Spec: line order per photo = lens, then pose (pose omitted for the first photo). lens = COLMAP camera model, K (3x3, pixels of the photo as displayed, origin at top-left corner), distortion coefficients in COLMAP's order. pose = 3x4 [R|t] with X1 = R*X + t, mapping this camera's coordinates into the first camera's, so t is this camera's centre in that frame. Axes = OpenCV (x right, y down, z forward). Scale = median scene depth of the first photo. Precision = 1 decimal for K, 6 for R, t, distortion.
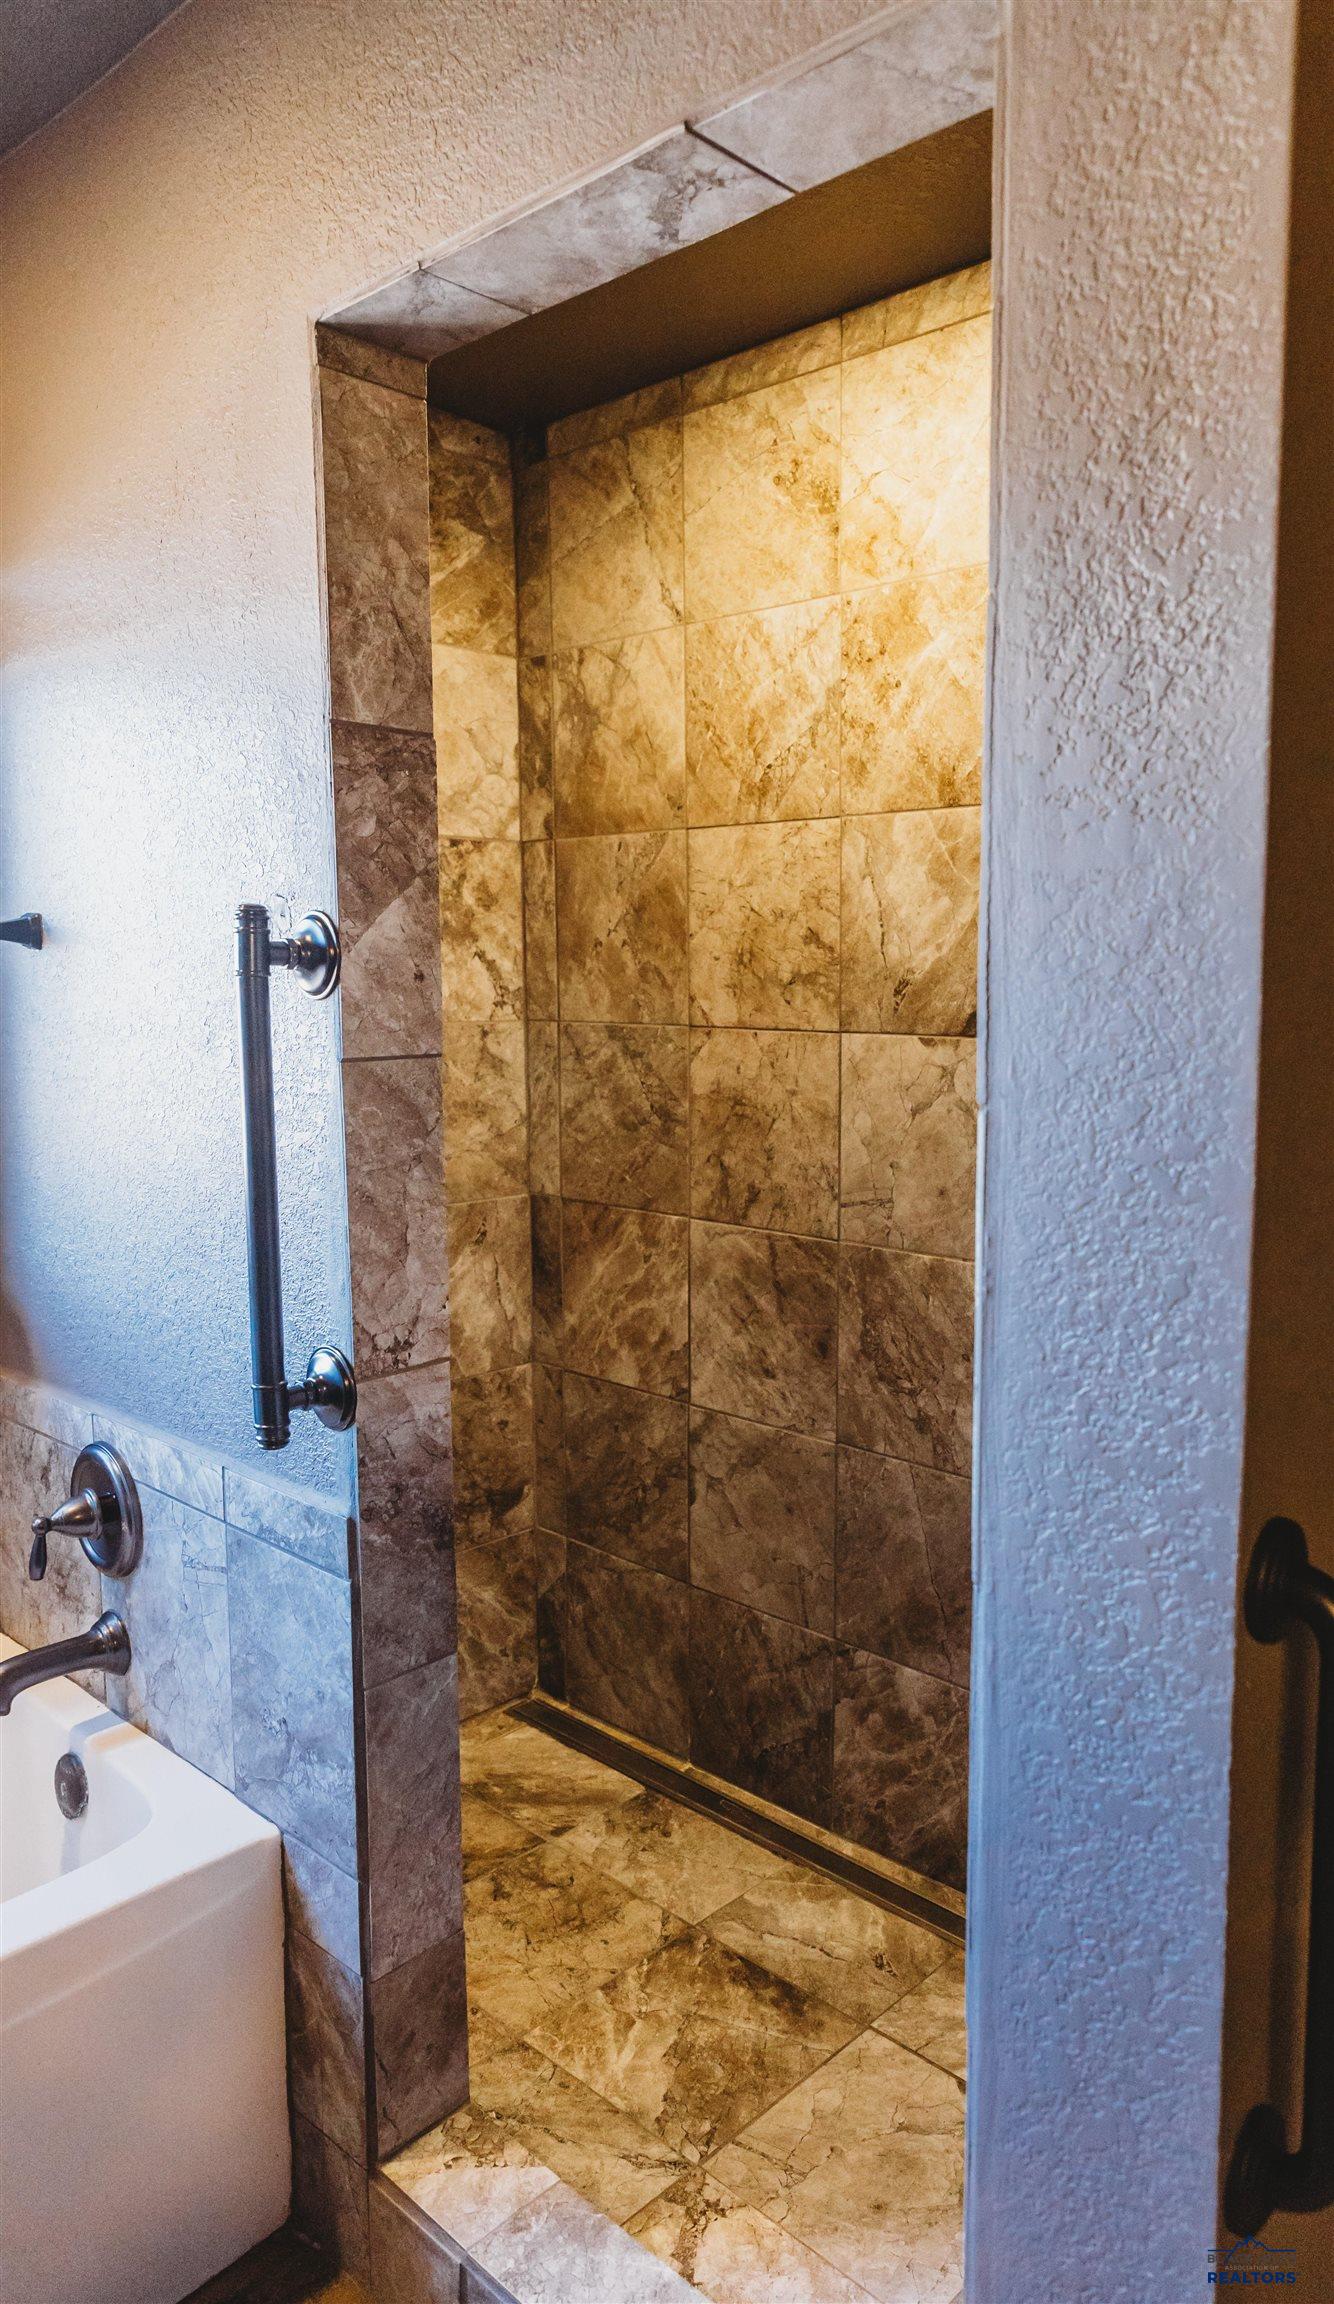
lens RADIAL K [[1514.4, 0, 765.0], [0, 1514.4, 1153.3], [0, 0, 1]] dist [0.009881, -0.006166]
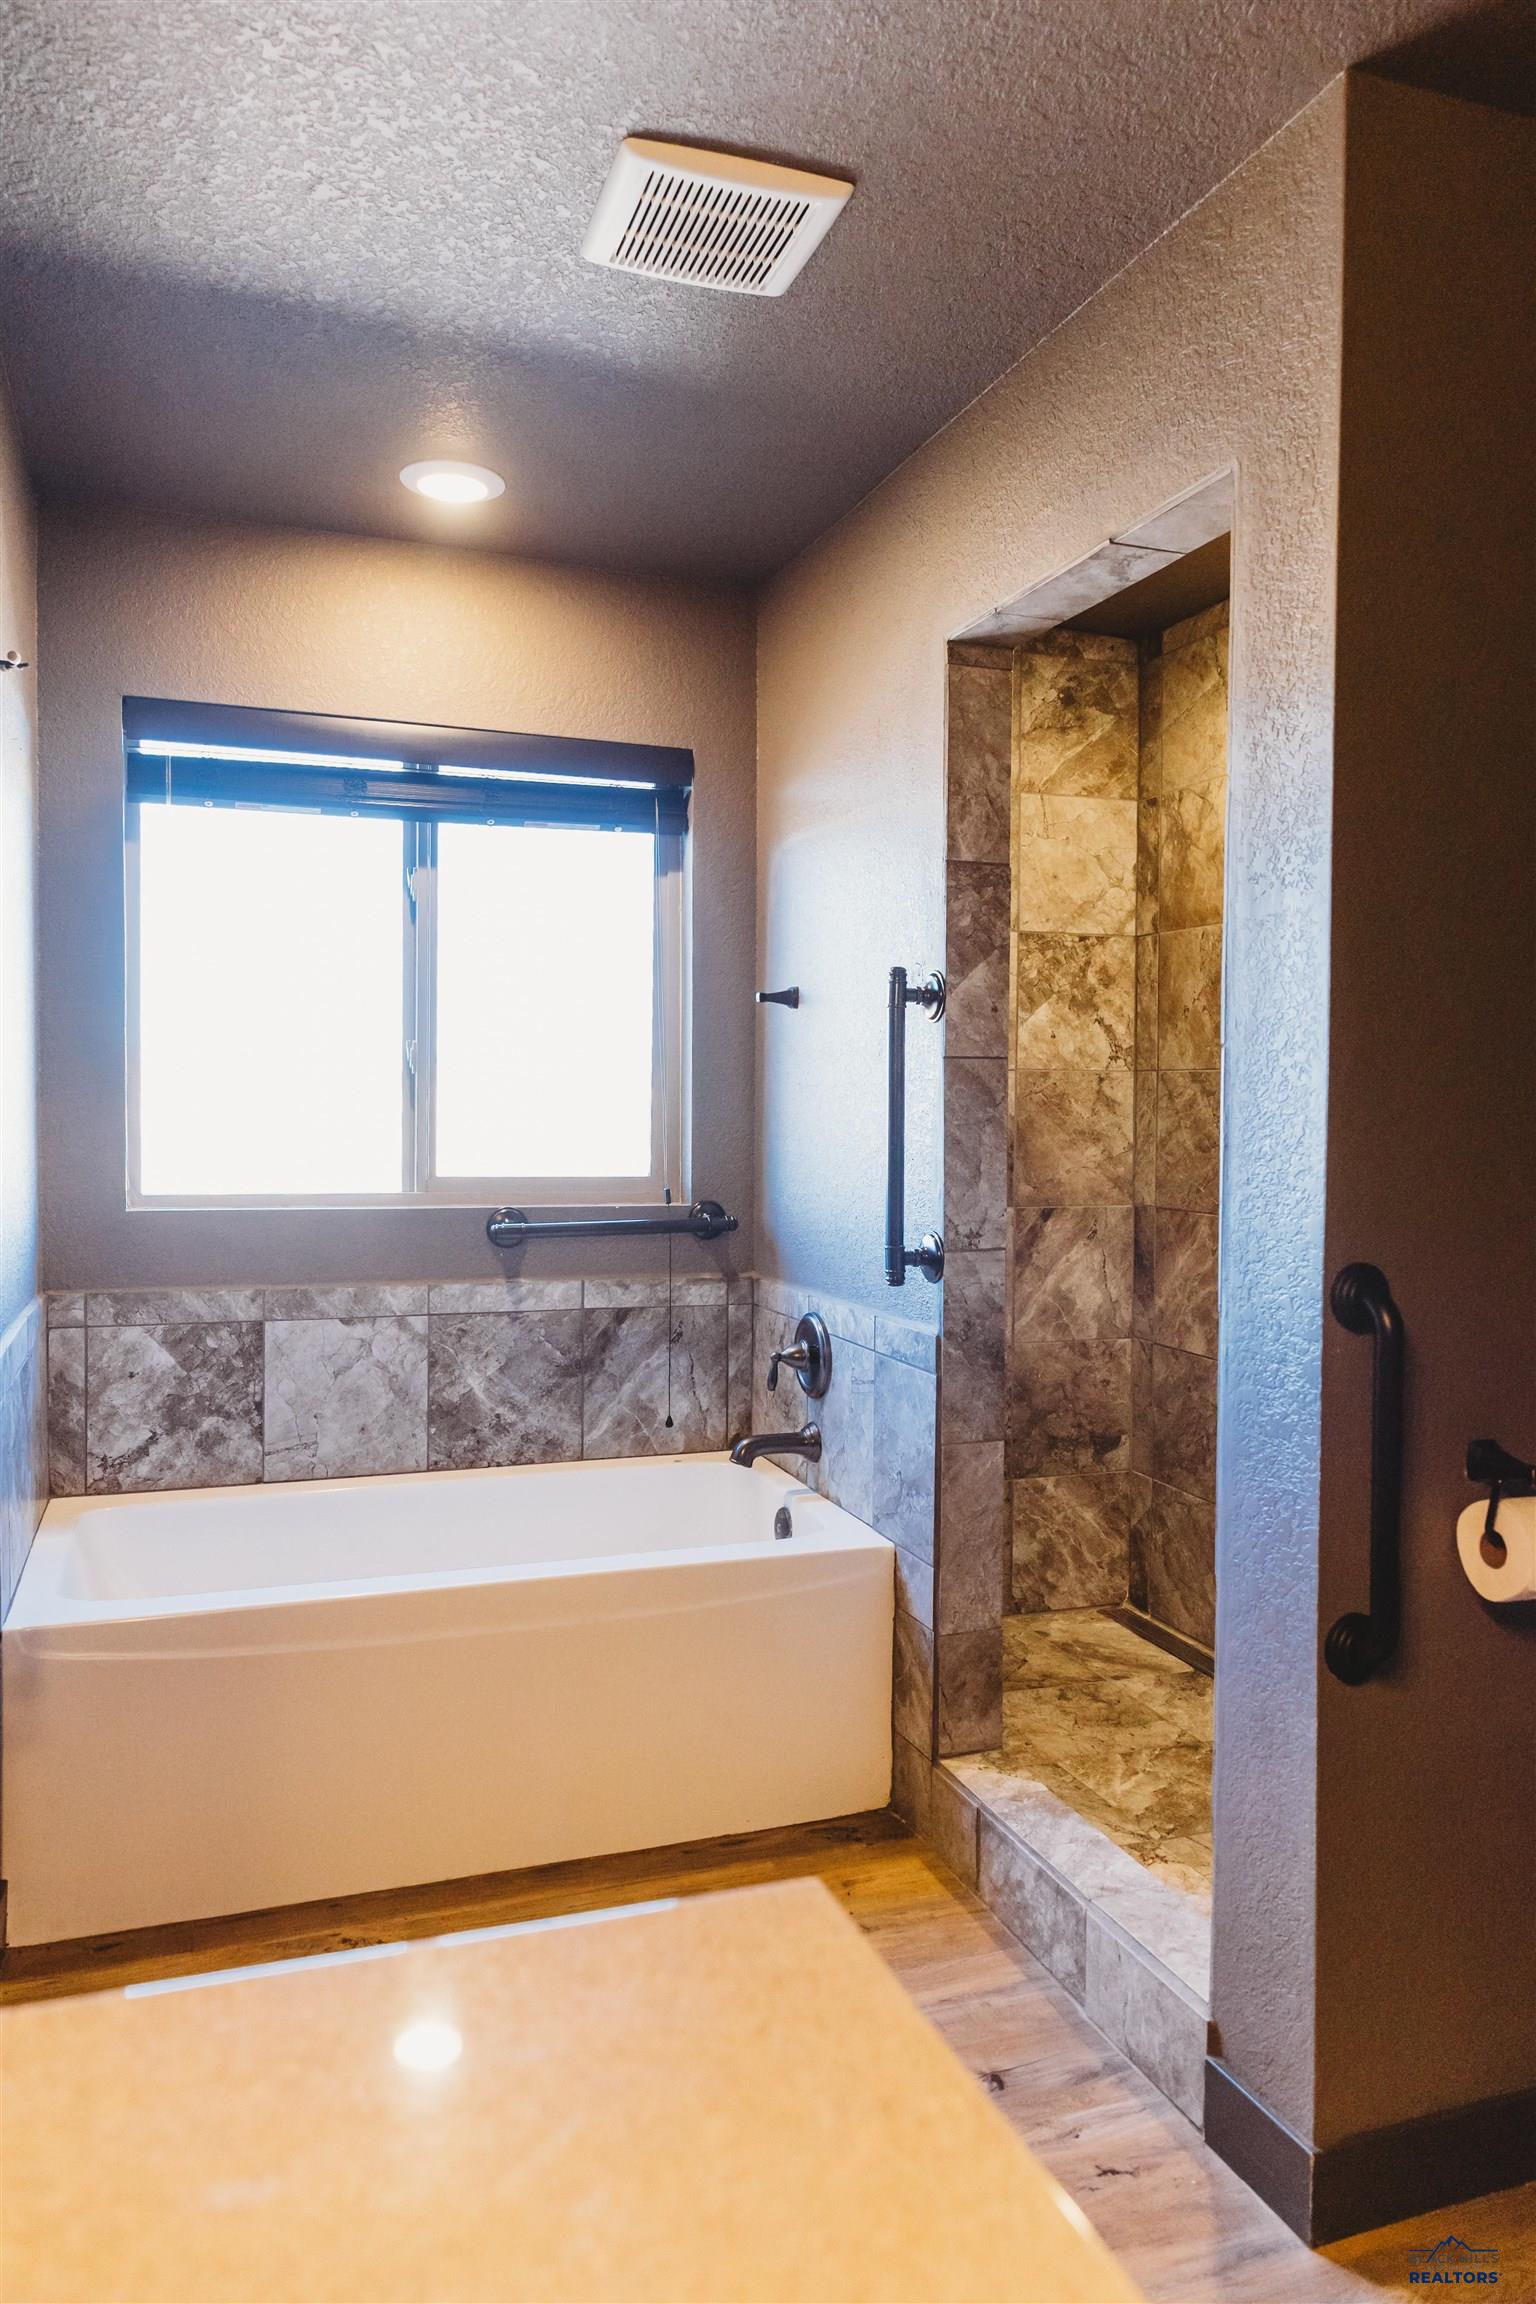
lens RADIAL K [[1543.6, 0, 766.9], [0, 1543.6, 1150.4], [0, 0, 1]] dist [0.010098, -0.002268]
pose [[0.883813, 0.021507, -0.467346, 0.310420], [-0.059954, 0.995913, -0.067550, 0.149503], [0.463983, 0.087721, 0.881490, -0.528462]]
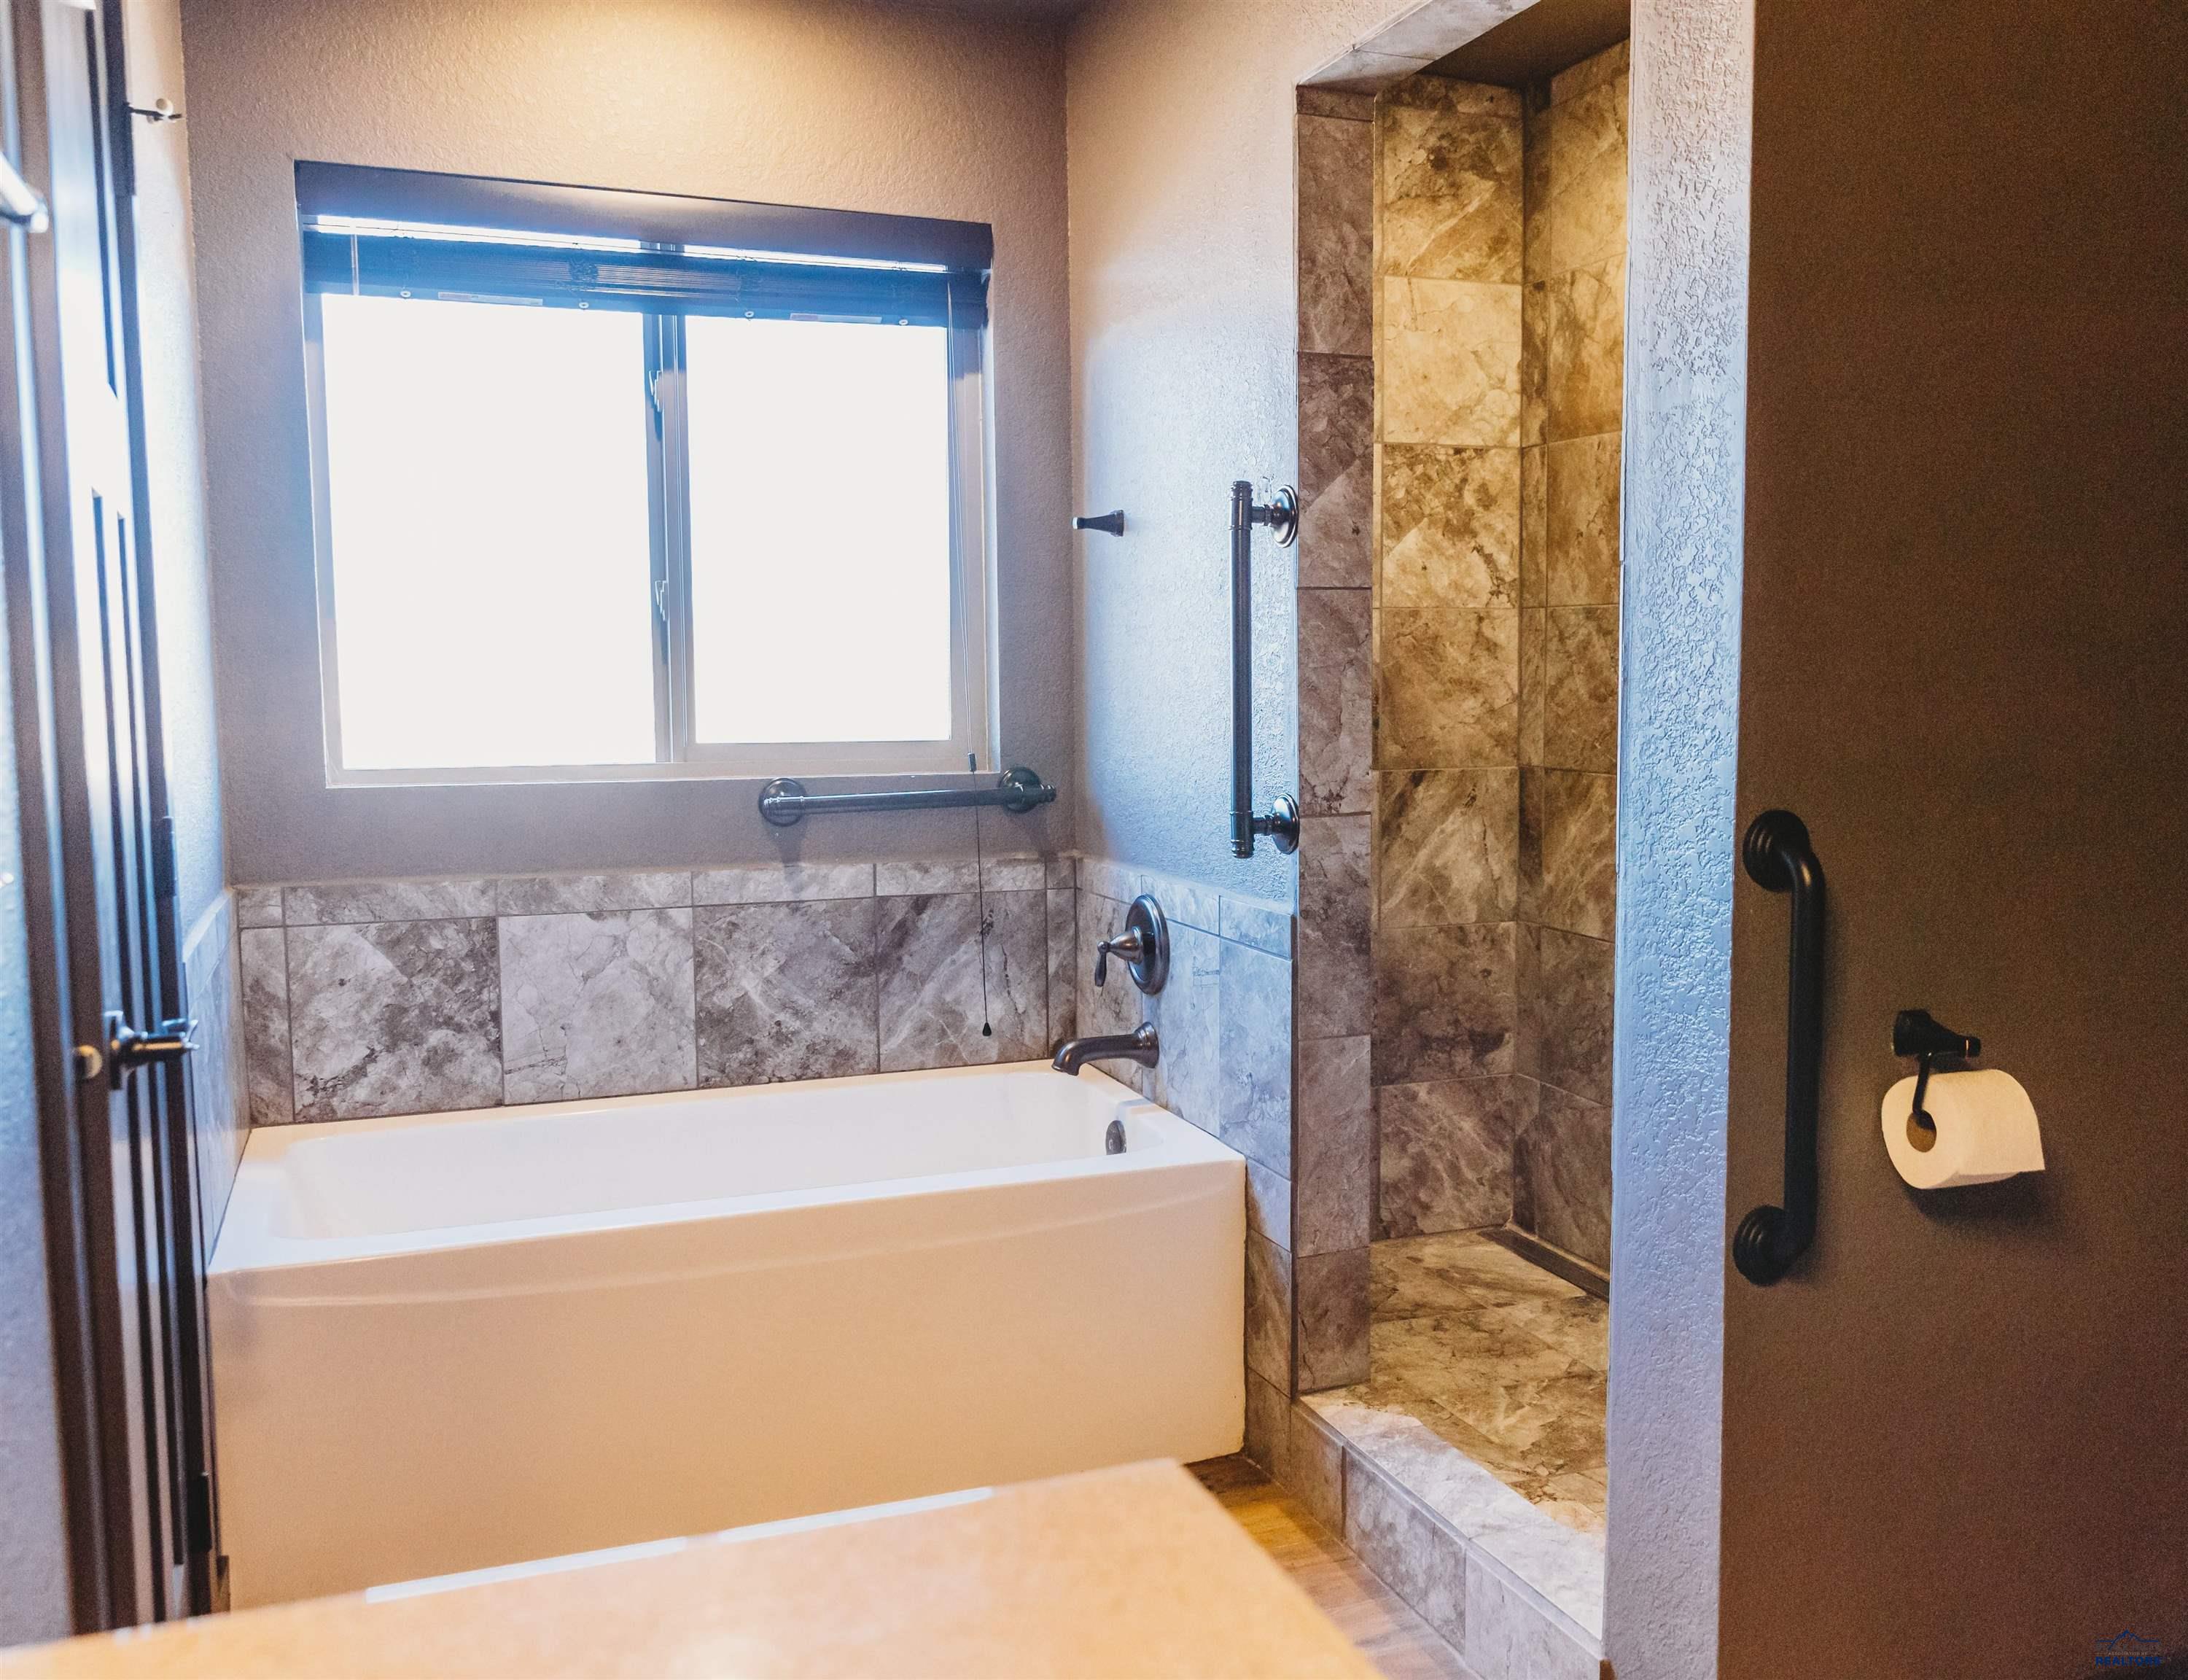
lens RADIAL K [[1834.8, 0, 1153.5], [0, 1834.8, 849.0], [0, 0, 1]] dist [-0.012052, 0.017641]
pose [[0.900929, 0.037967, -0.432303, 0.314616], [-0.042470, 0.999097, -0.000763, 0.168940], [0.431884, 0.019047, 0.901728, -0.544544]]
